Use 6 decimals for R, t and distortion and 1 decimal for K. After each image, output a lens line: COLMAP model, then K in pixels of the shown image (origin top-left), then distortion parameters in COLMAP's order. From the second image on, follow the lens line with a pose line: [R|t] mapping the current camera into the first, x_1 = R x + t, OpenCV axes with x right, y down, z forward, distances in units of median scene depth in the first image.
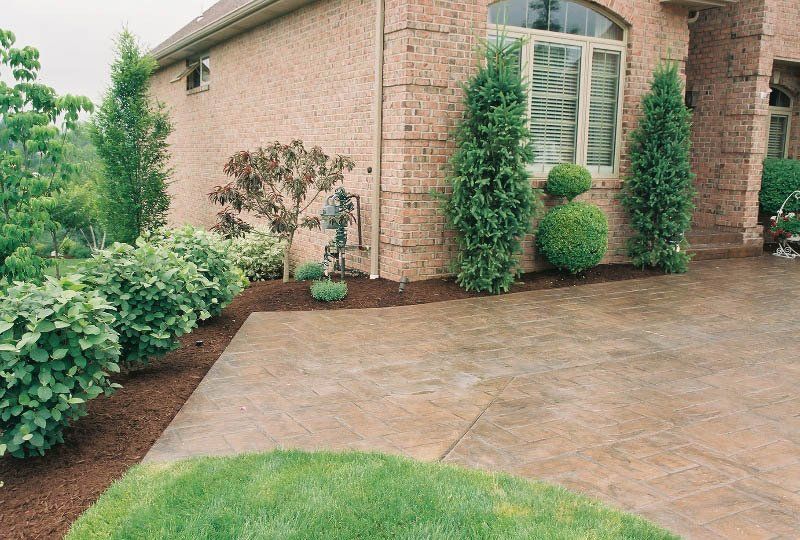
lens RADIAL K [[766.3, 0, 400.0], [0, 766.3, 270.0], [0, 0, 1]] dist [-0.093784, 0.134772]
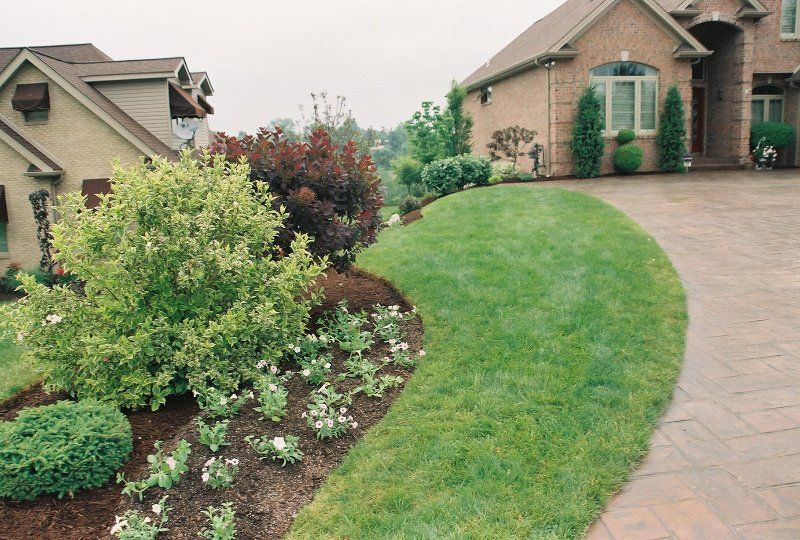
lens RADIAL K [[766.3, 0, 400.0], [0, 766.3, 270.0], [0, 0, 1]] dist [-0.093784, 0.134772]
pose [[0.926047, 0.011329, -0.377239, 0.482696], [-0.007677, 0.999908, 0.011183, 0.303539], [0.377331, -0.007460, 0.926048, -1.602872]]
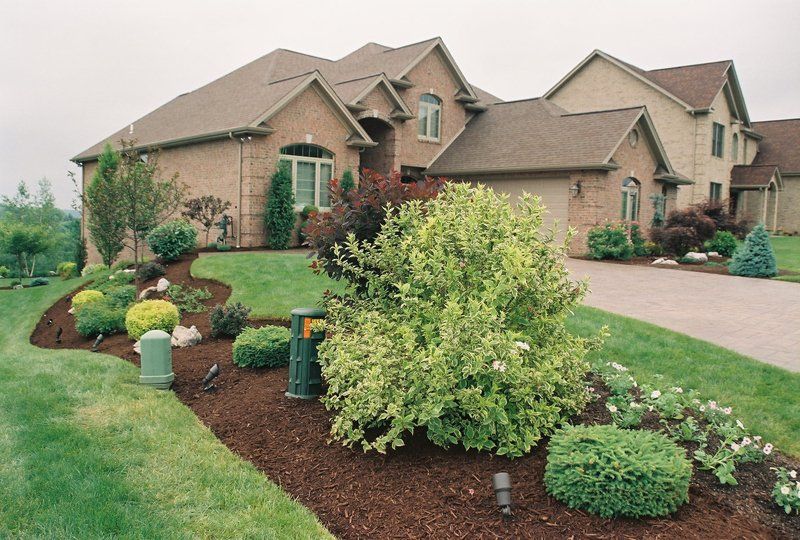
lens RADIAL K [[766.3, 0, 400.0], [0, 766.3, 270.0], [0, 0, 1]] dist [-0.093784, 0.134772]
pose [[0.972153, -0.010262, 0.234123, -0.107930], [0.031650, 0.995637, -0.087782, 0.338833], [-0.232201, 0.092748, 0.968236, -1.685799]]
